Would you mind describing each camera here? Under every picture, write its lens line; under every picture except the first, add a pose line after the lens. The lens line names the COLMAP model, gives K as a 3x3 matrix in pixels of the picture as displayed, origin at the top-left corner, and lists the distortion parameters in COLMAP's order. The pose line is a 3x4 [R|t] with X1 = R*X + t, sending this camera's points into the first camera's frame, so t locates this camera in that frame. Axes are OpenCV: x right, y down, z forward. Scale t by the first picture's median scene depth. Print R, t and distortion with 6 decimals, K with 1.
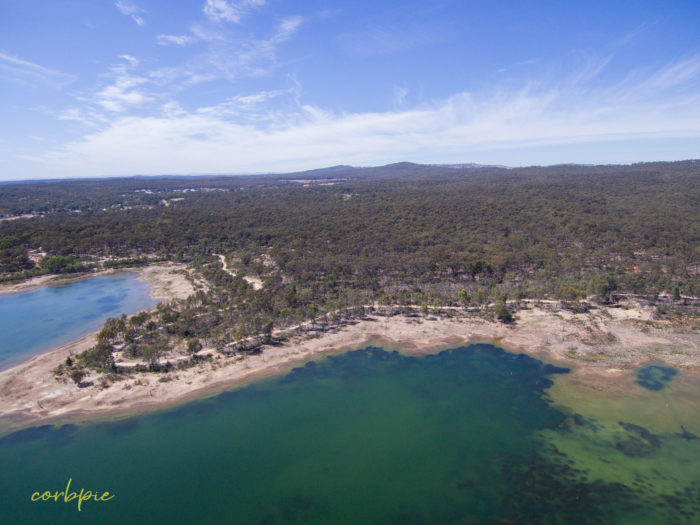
lens RADIAL K [[422.0, 0, 350.3], [0, 422.0, 274.6], [0, 0, 1]] dist [0.049453, -0.069631]
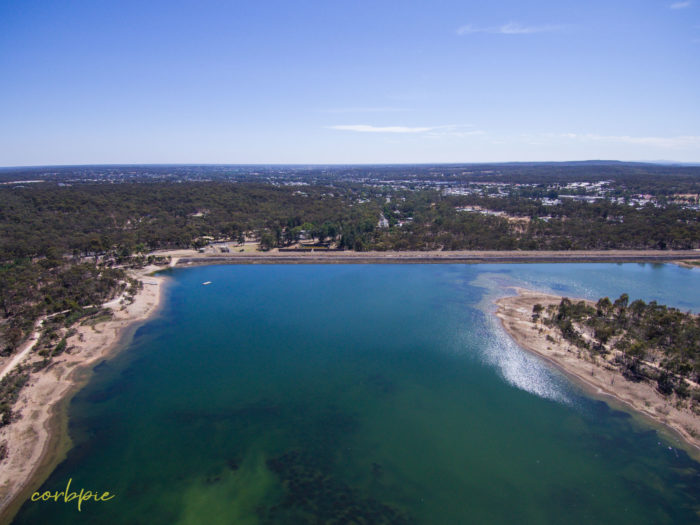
lens RADIAL K [[420.4, 0, 352.3], [0, 420.4, 273.8], [0, 0, 1]] dist [0.087161, -0.113104]
pose [[-0.284183, 0.266592, -0.920960, 0.416079], [-0.220861, 0.916528, 0.333461, -0.103092], [0.932985, 0.298168, -0.201582, 0.379480]]
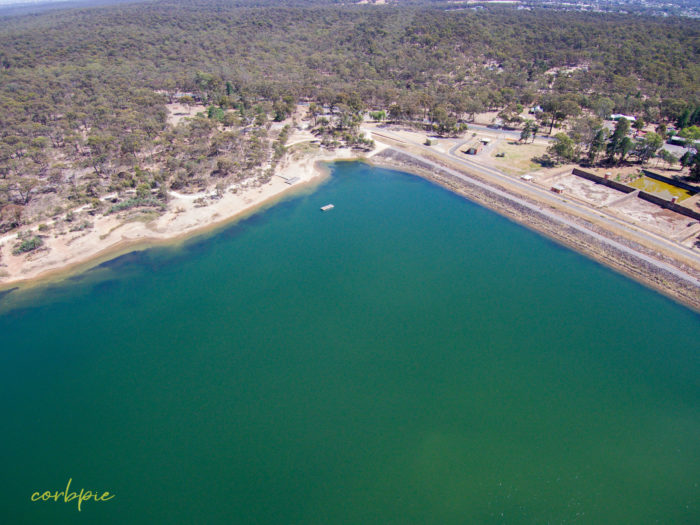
lens RADIAL K [[420.4, 0, 352.3], [0, 420.4, 273.8], [0, 0, 1]] dist [0.087161, -0.113104]
pose [[-0.962045, 0.178085, -0.206772, -0.262309], [-0.036864, 0.665956, 0.745079, -0.082527], [0.270389, 0.724422, -0.634115, 0.351569]]
